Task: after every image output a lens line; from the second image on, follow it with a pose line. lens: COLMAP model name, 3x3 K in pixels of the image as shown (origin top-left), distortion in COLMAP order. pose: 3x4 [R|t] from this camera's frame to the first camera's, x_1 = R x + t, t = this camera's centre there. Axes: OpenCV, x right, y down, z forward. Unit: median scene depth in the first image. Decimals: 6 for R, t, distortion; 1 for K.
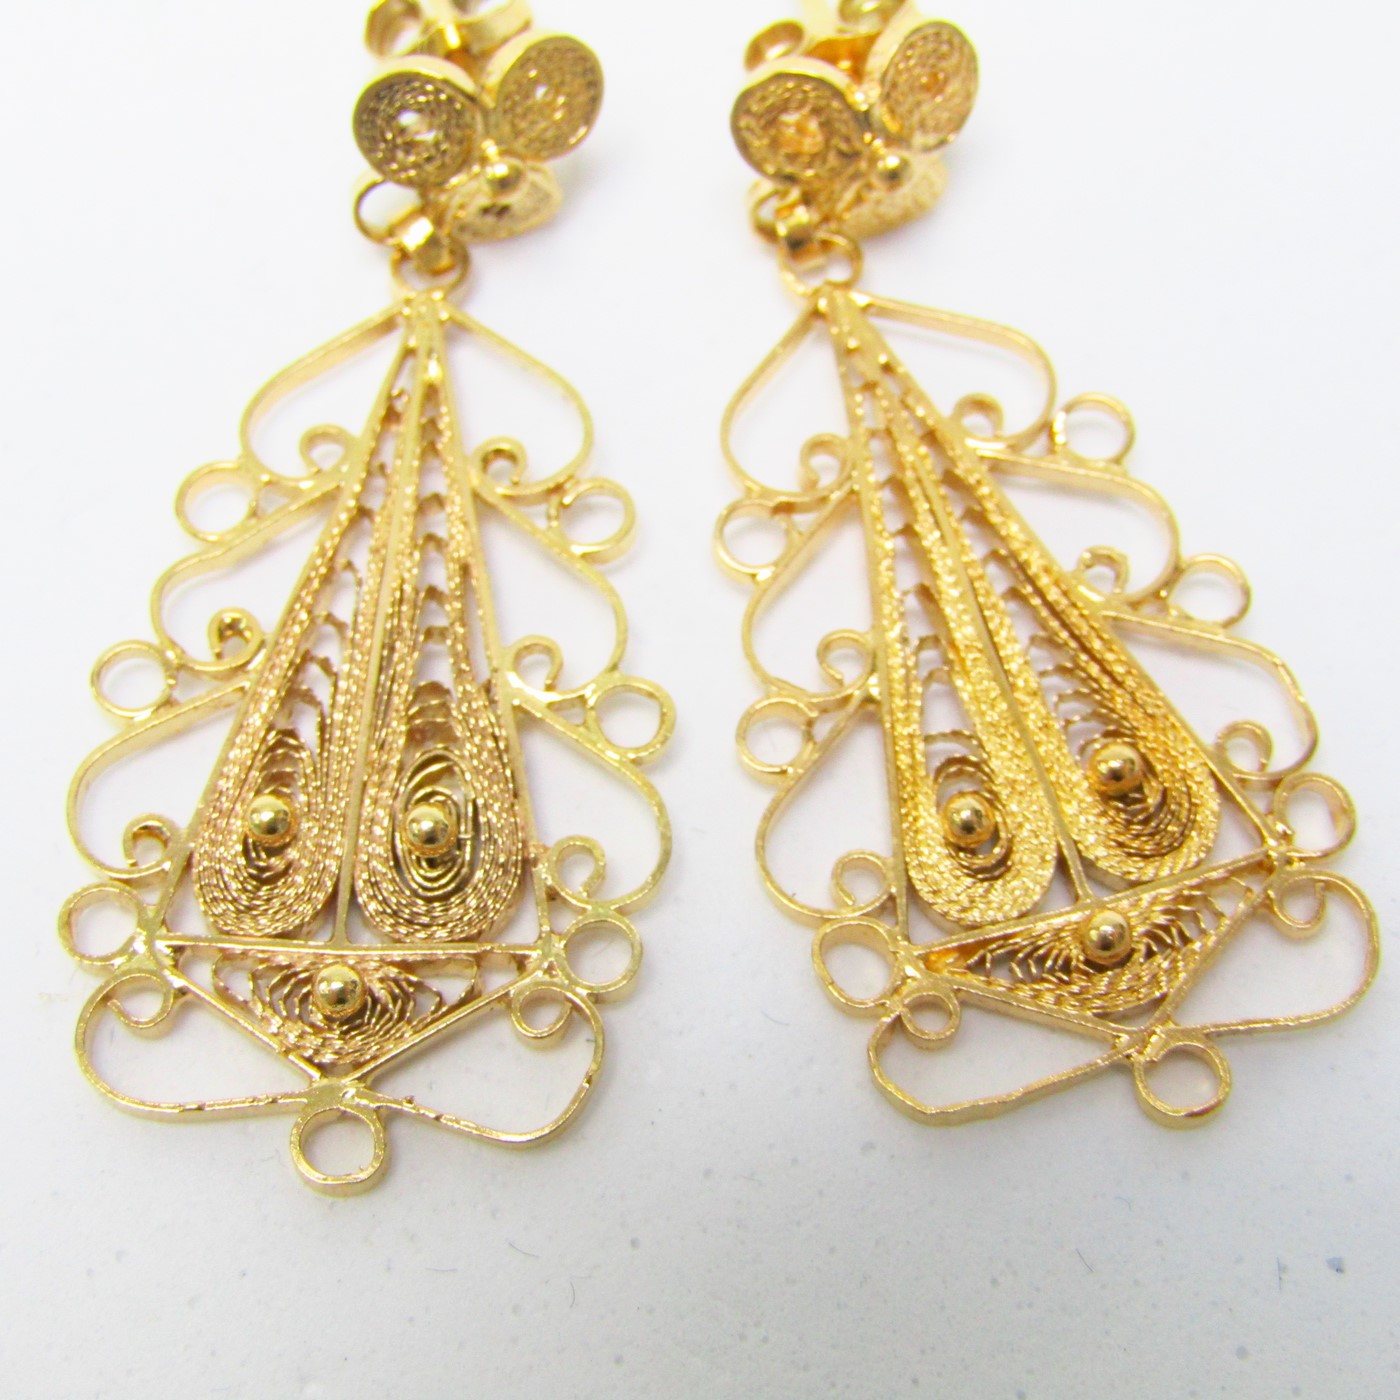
lens RADIAL K [[2469.4, 0, 700.0], [0, 2469.4, 700.0], [0, 0, 1]] dist [-0.013442, 0.006774]
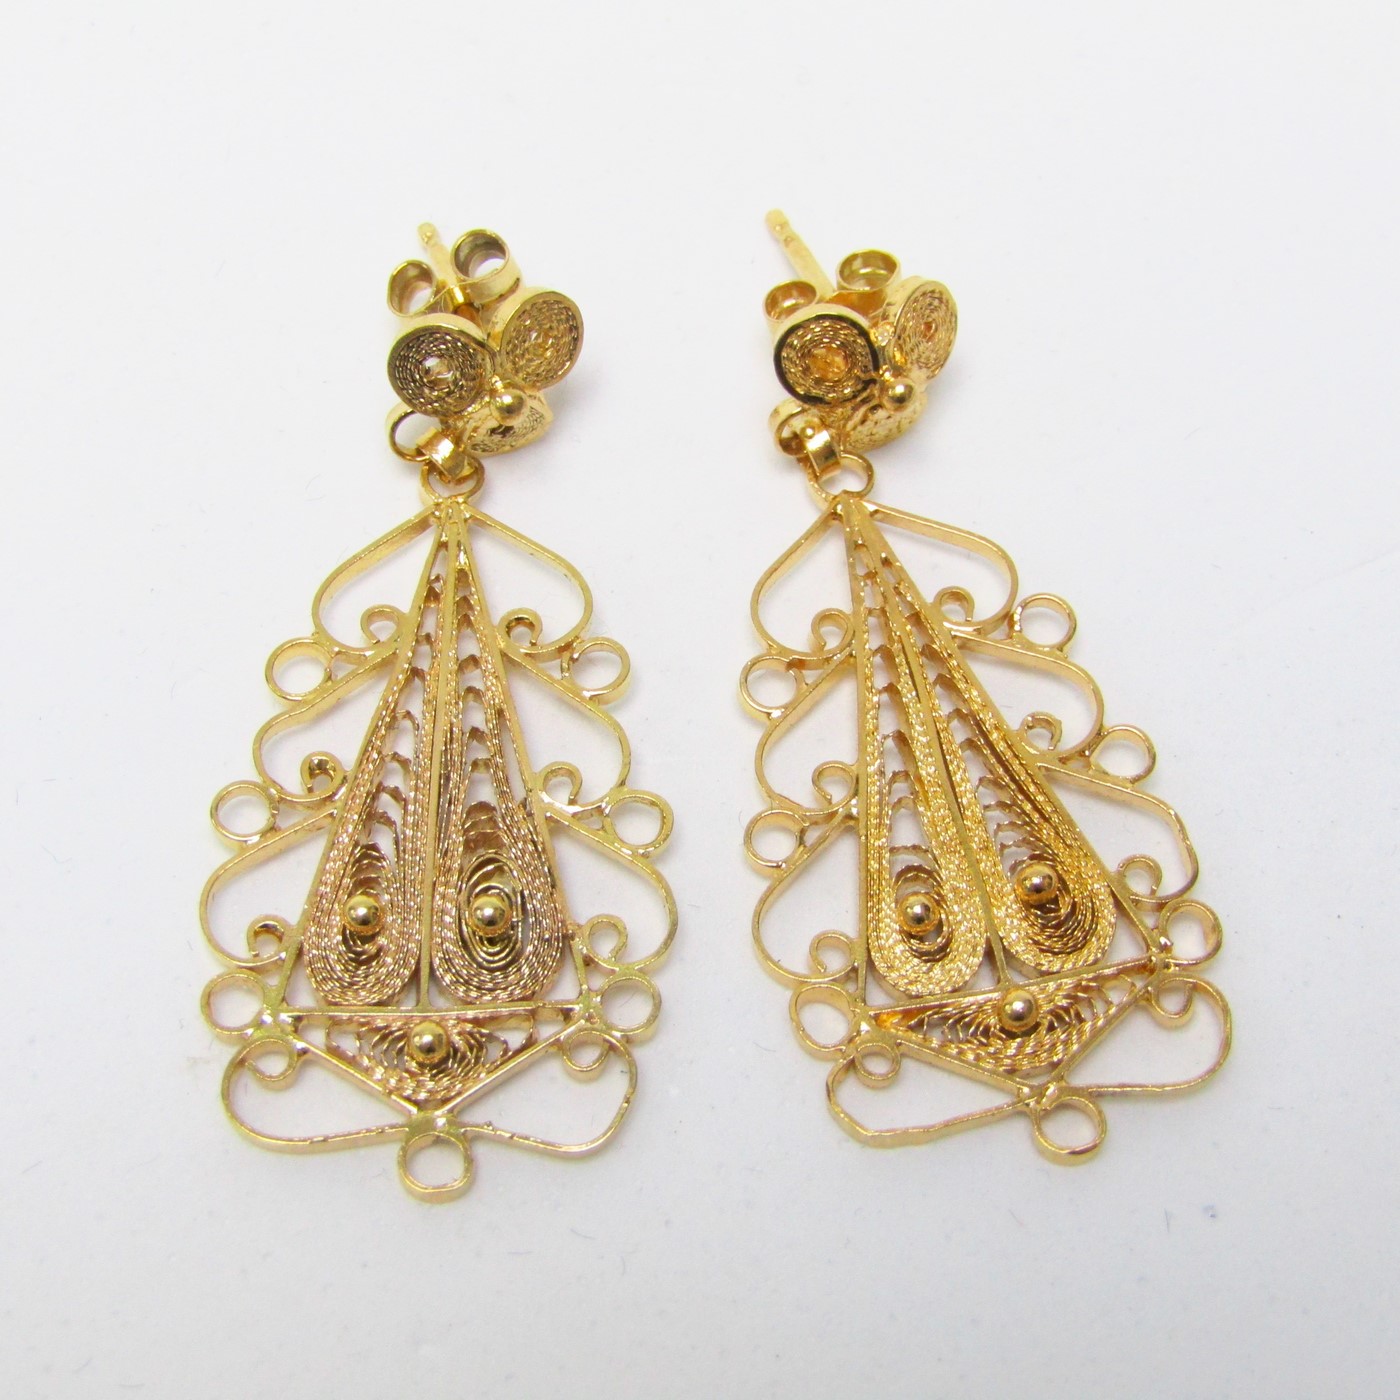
lens RADIAL K [[2469.4, 0, 700.0], [0, 2469.4, 700.0], [0, 0, 1]] dist [-0.013442, 0.006774]
pose [[0.997520, -0.049078, 0.050446, -0.059057], [0.052512, 0.996223, -0.069154, 0.035139], [-0.046862, 0.071631, 0.996330, -0.282656]]
